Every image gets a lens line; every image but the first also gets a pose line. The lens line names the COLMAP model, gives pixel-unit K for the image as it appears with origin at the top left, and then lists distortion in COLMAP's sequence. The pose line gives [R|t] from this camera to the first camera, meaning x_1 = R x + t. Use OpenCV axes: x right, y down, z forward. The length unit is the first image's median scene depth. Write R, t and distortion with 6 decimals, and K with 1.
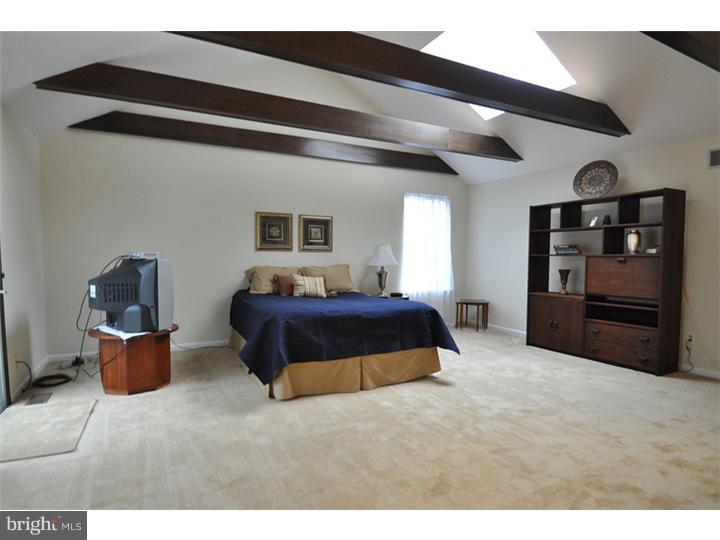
lens RADIAL K [[385.7, 0, 360.0], [0, 385.7, 270.0], [0, 0, 1]] dist [-0.001799, -0.000214]
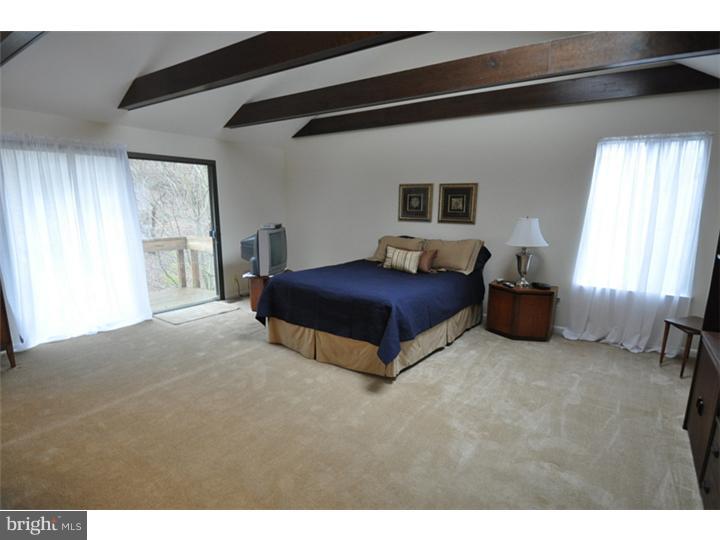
lens RADIAL K [[385.7, 0, 360.0], [0, 385.7, 270.0], [0, 0, 1]] dist [-0.001799, -0.000214]
pose [[0.484374, 0.155010, -0.861019, 0.629895], [-0.041461, 0.987140, 0.154391, -0.076431], [0.873878, -0.039084, 0.484572, 0.375488]]
